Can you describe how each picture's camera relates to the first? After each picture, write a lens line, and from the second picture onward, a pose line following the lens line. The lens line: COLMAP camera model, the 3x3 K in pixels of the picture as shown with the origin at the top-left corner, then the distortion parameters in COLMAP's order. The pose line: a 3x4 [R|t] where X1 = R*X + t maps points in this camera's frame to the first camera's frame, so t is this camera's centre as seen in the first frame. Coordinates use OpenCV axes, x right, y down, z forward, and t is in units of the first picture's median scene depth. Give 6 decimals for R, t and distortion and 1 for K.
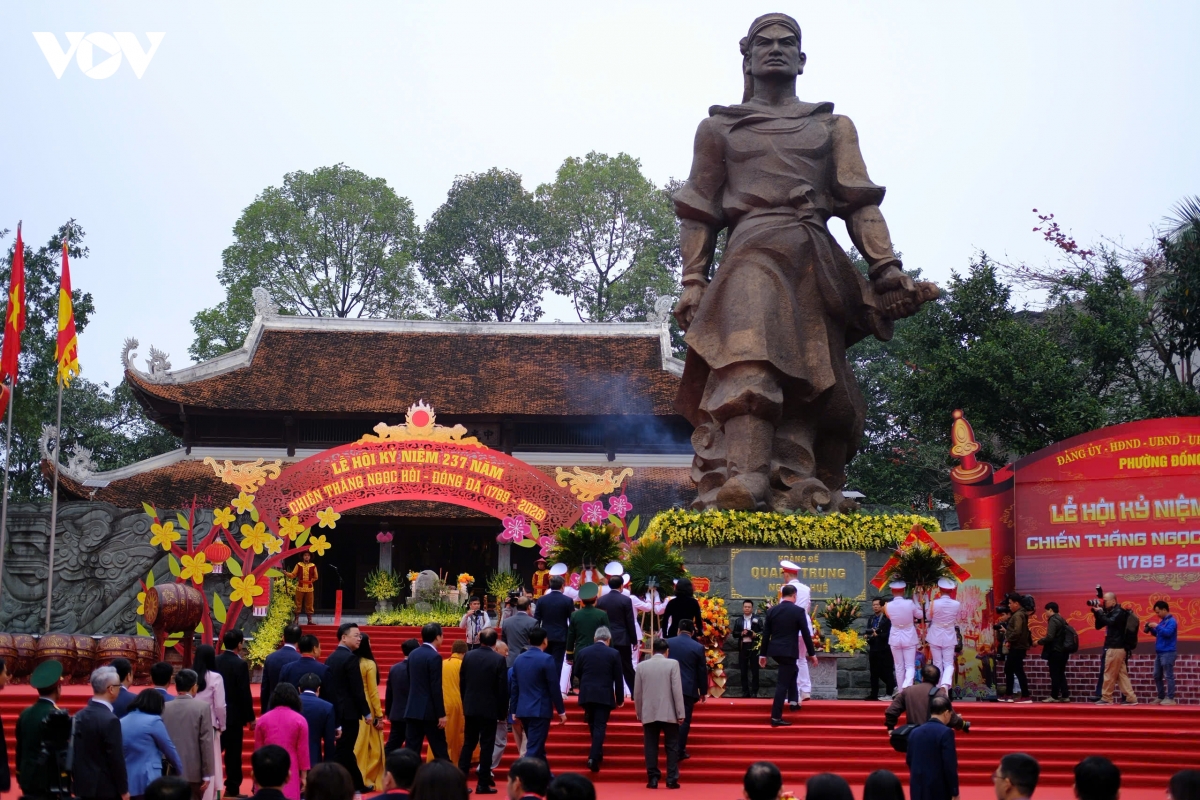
lens RADIAL K [[1826.8, 0, 600.0], [0, 1826.8, 400.0], [0, 0, 1]] dist [-0.098542, 0.524547]
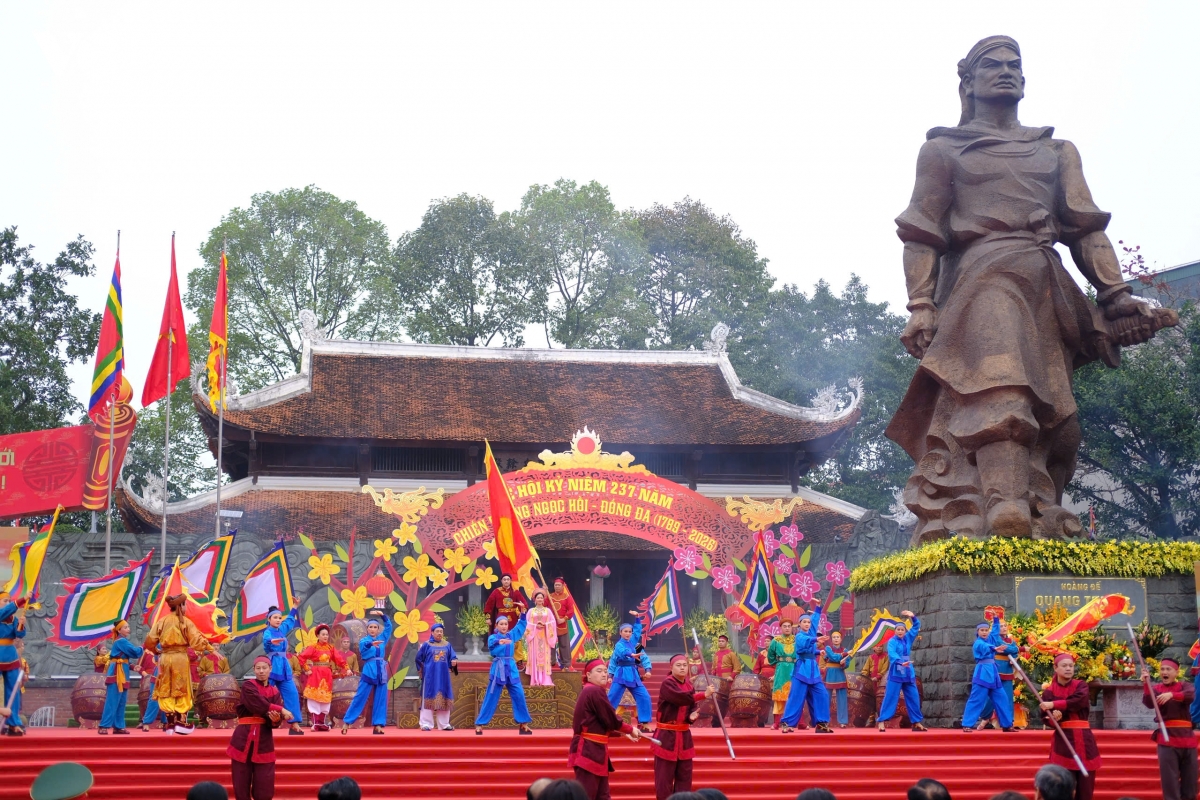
lens RADIAL K [[1826.8, 0, 600.0], [0, 1826.8, 400.0], [0, 0, 1]] dist [-0.098542, 0.524547]
pose [[0.991431, 0.007165, 0.130436, -0.218343], [-0.004539, 0.999781, -0.020417, 0.005931], [-0.130554, 0.019650, 0.991246, 0.046069]]
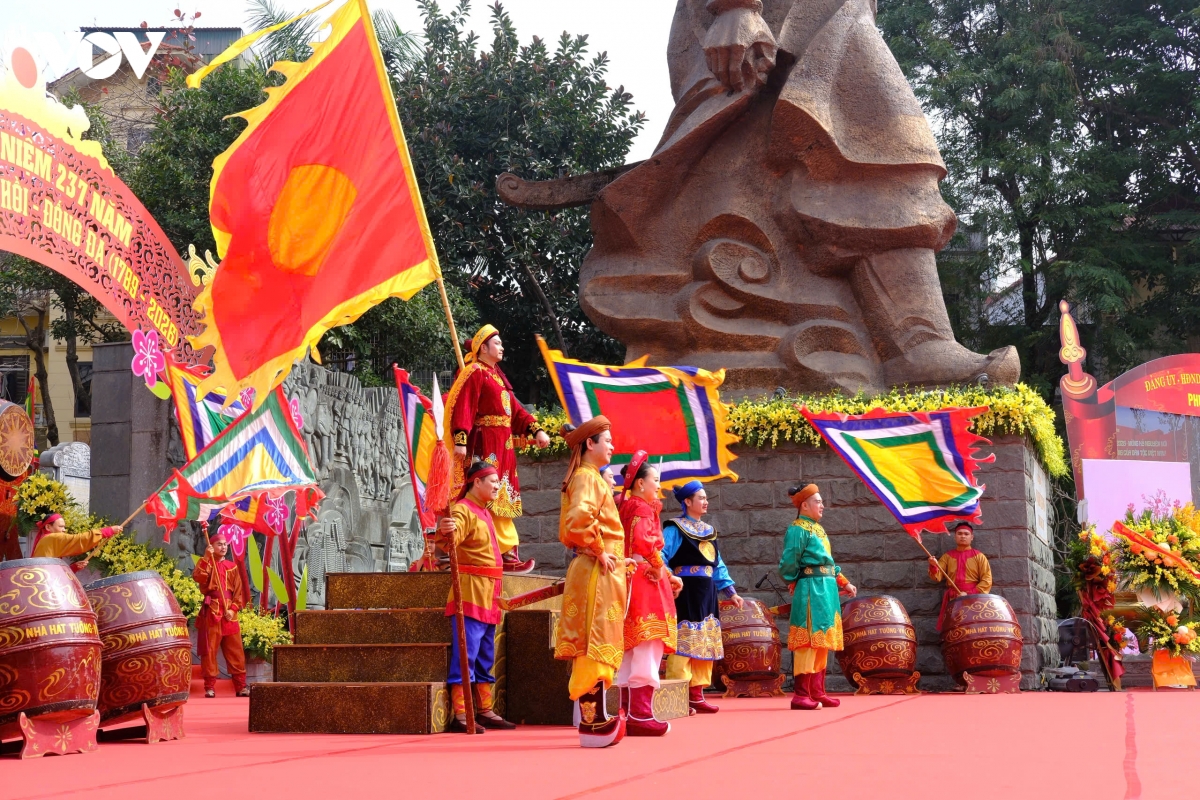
lens RADIAL K [[1796.0, 0, 649.7], [0, 1796.0, 400.0], [0, 0, 1]] dist [0.024028, 0.061654]
pose [[0.308638, 0.112725, 0.944476, -0.442765], [-0.132525, 0.988364, -0.074656, 0.098899], [-0.941902, -0.102125, 0.319986, 0.727082]]
